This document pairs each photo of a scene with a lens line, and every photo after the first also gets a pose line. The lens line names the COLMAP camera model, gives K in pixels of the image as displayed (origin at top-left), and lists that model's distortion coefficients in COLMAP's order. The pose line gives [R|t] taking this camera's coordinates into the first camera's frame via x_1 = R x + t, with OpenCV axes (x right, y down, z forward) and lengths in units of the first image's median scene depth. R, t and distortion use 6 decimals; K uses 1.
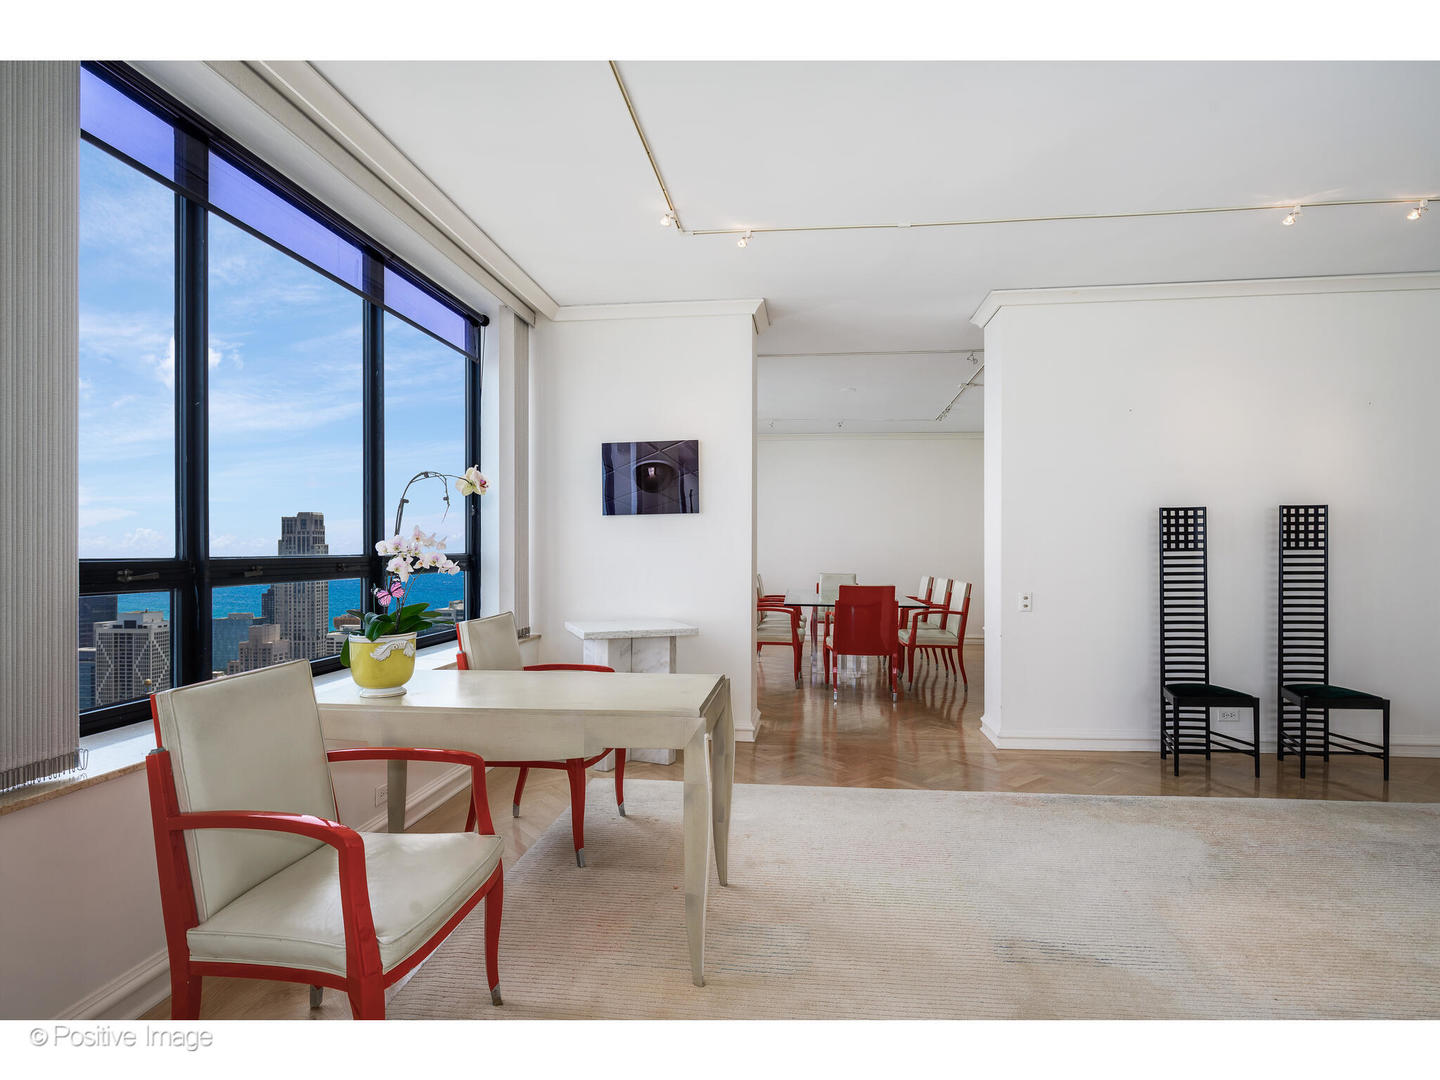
lens RADIAL K [[743.4, 0, 720.0], [0, 743.4, 540.0], [0, 0, 1]] dist [-0.020196, -0.000205]
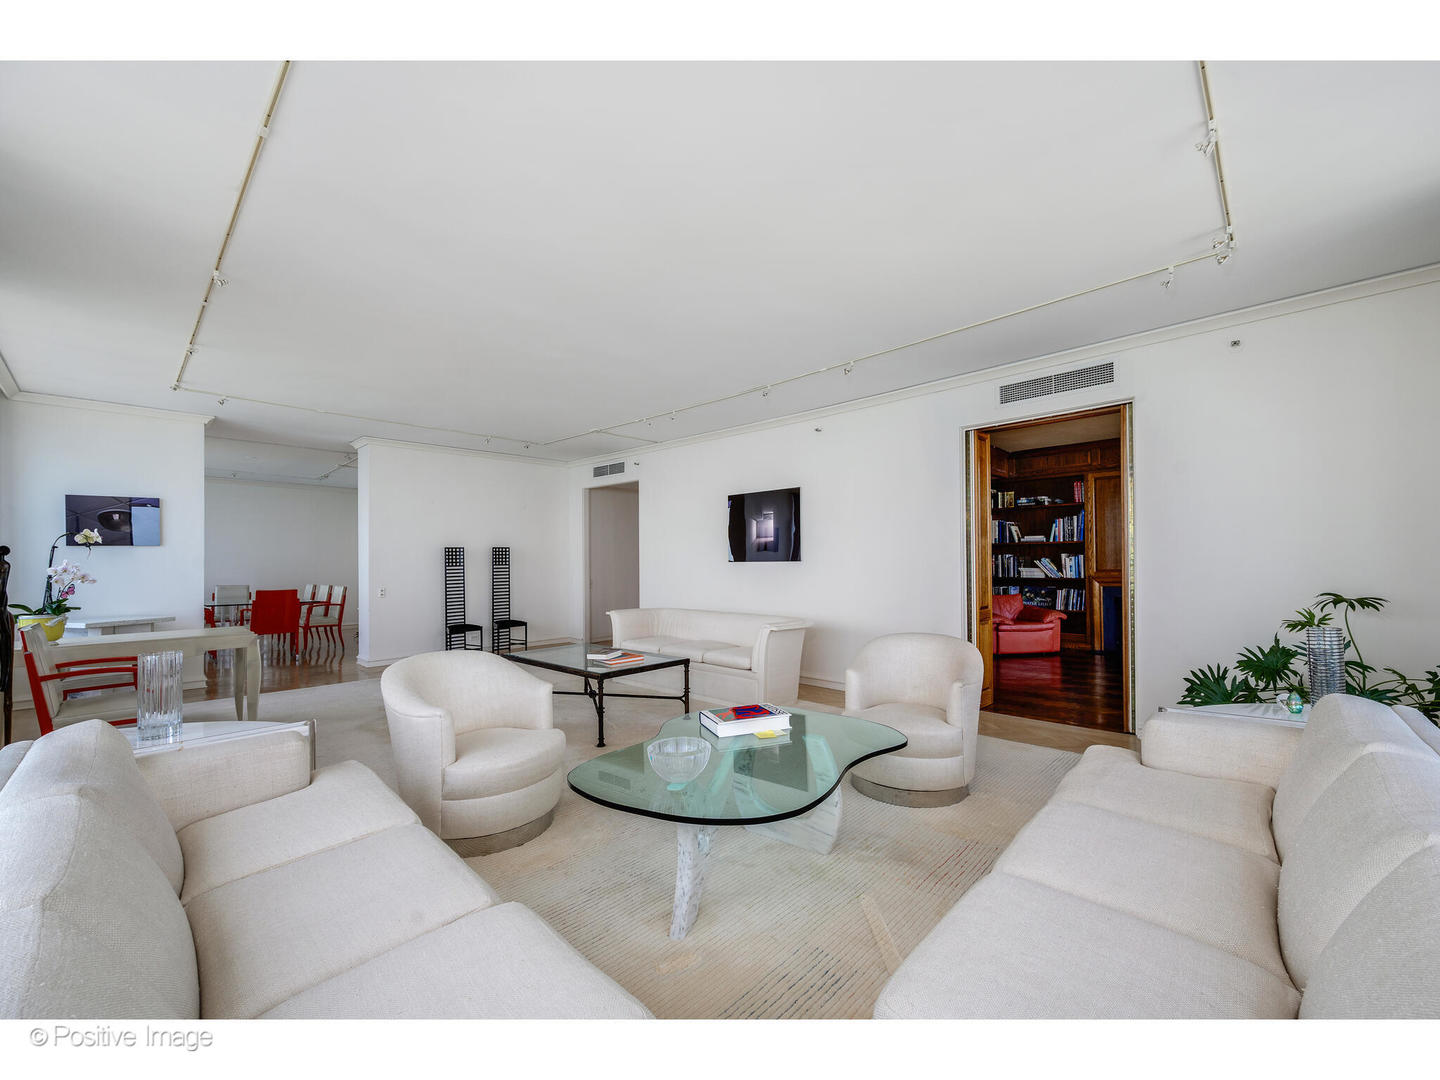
lens RADIAL K [[581.0, 0, 723.1], [0, 581.0, 553.9], [0, 0, 1]] dist [-0.001451, -0.000184]
pose [[0.596725, 0.012919, 0.802342, -0.356836], [-0.009641, 0.999914, -0.008930, -0.022796], [-0.802388, -0.002407, 0.596798, -0.806413]]
